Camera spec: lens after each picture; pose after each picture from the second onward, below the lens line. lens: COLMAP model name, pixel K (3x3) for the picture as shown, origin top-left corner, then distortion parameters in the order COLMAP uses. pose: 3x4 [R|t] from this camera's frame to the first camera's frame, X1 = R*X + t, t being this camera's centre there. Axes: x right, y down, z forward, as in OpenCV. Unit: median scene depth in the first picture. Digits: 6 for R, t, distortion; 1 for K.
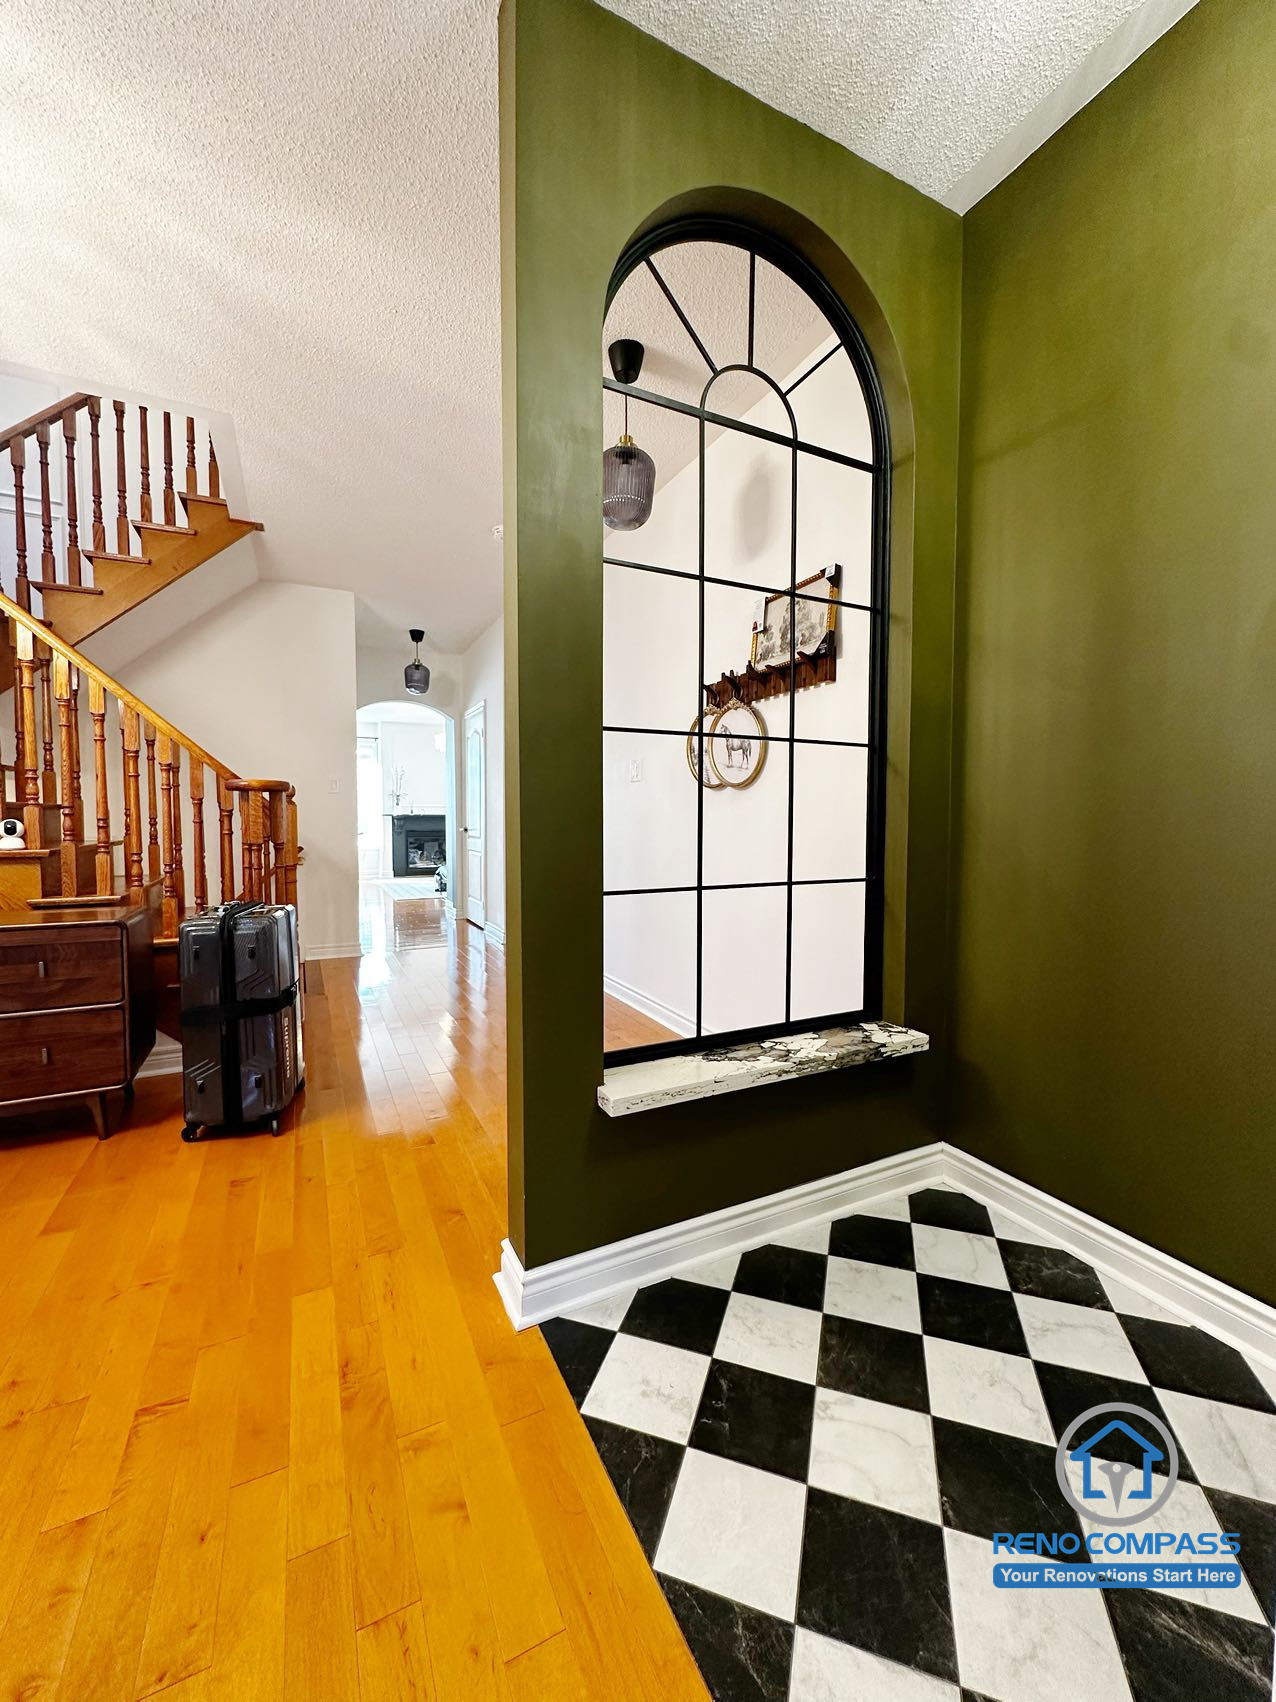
lens RADIAL K [[679.3, 0, 639.9], [0, 679.3, 853.3], [0, 0, 1]] dist [-0.002778, 0.000497]
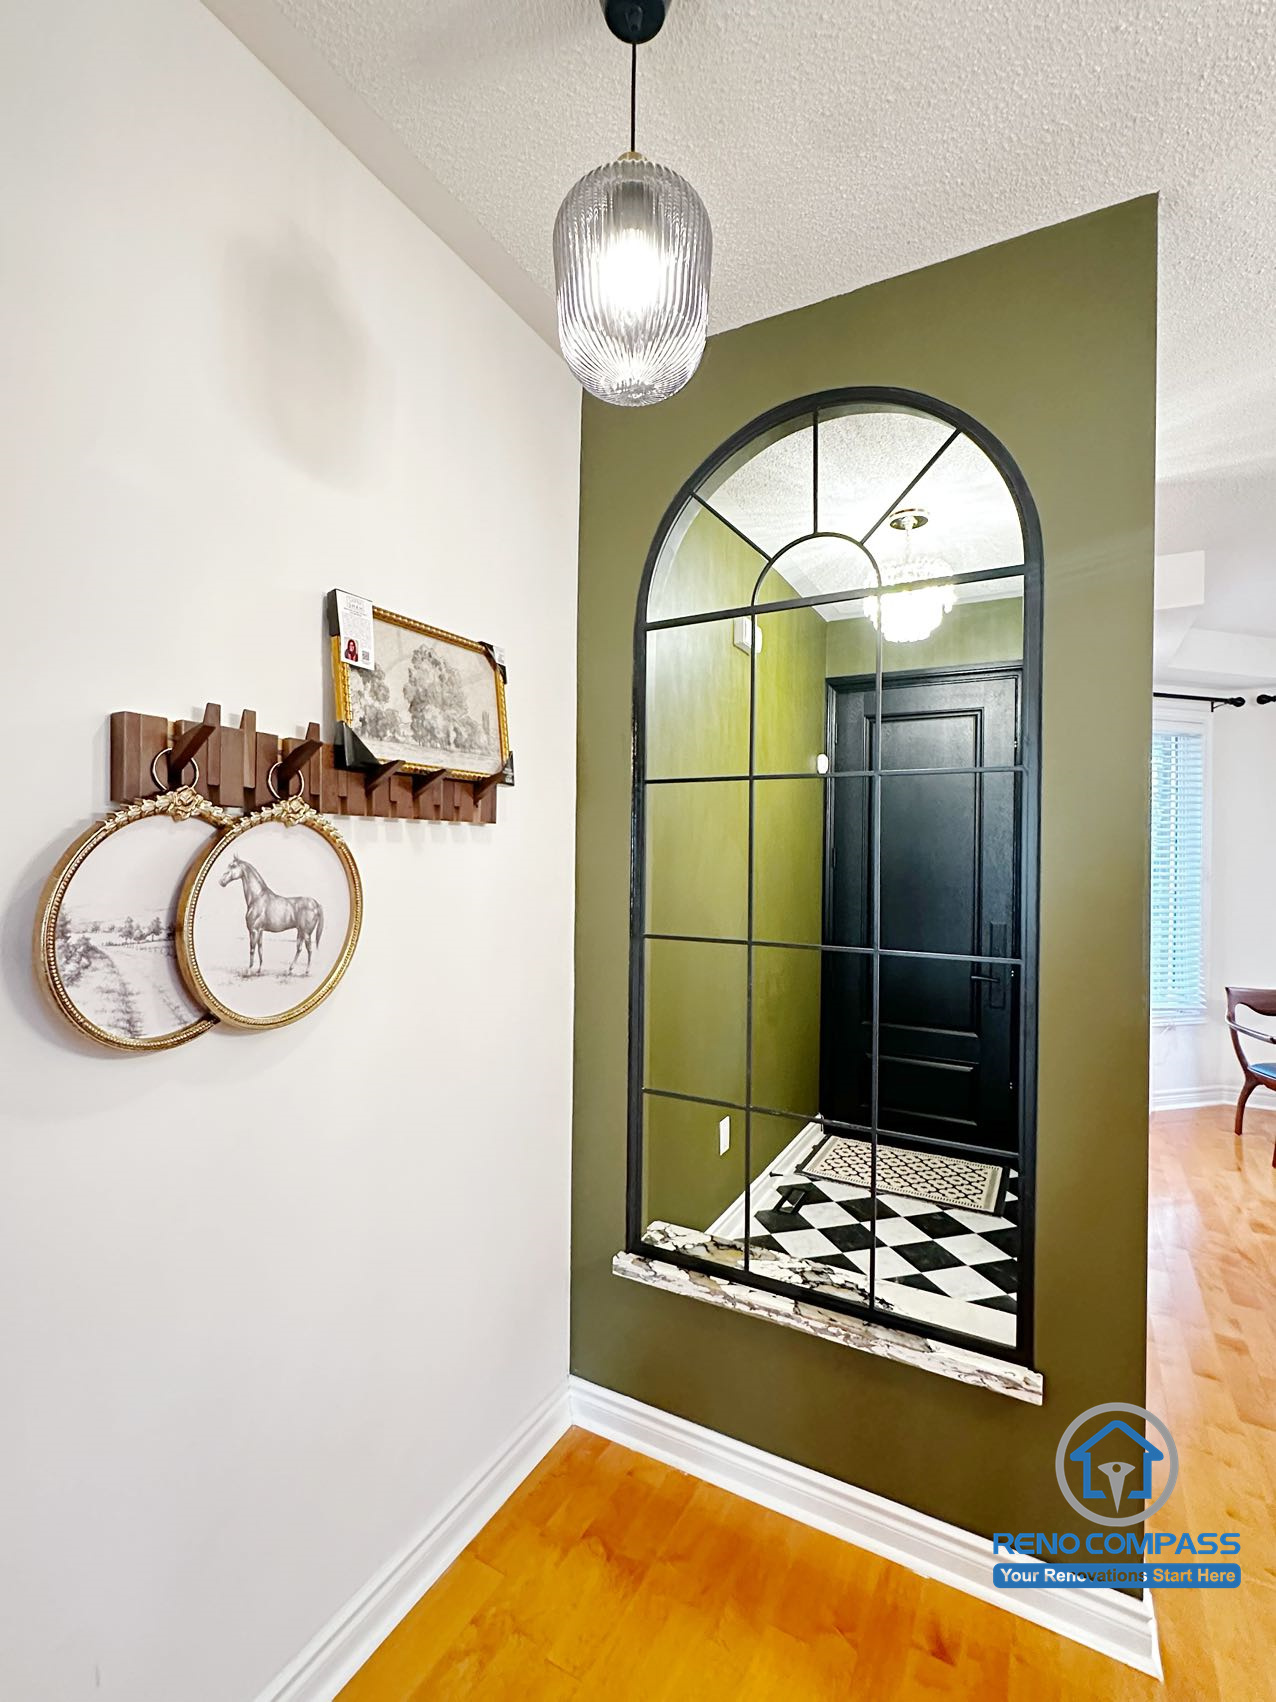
lens RADIAL K [[783.2, 0, 634.9], [0, 783.2, 851.2], [0, 0, 1]] dist [-0.001795, -0.000042]
pose [[-0.569703, -0.003729, 0.821842, -0.518109], [0.028870, 0.999282, 0.024547, -0.314235], [-0.821344, 0.037711, -0.569186, 1.696094]]
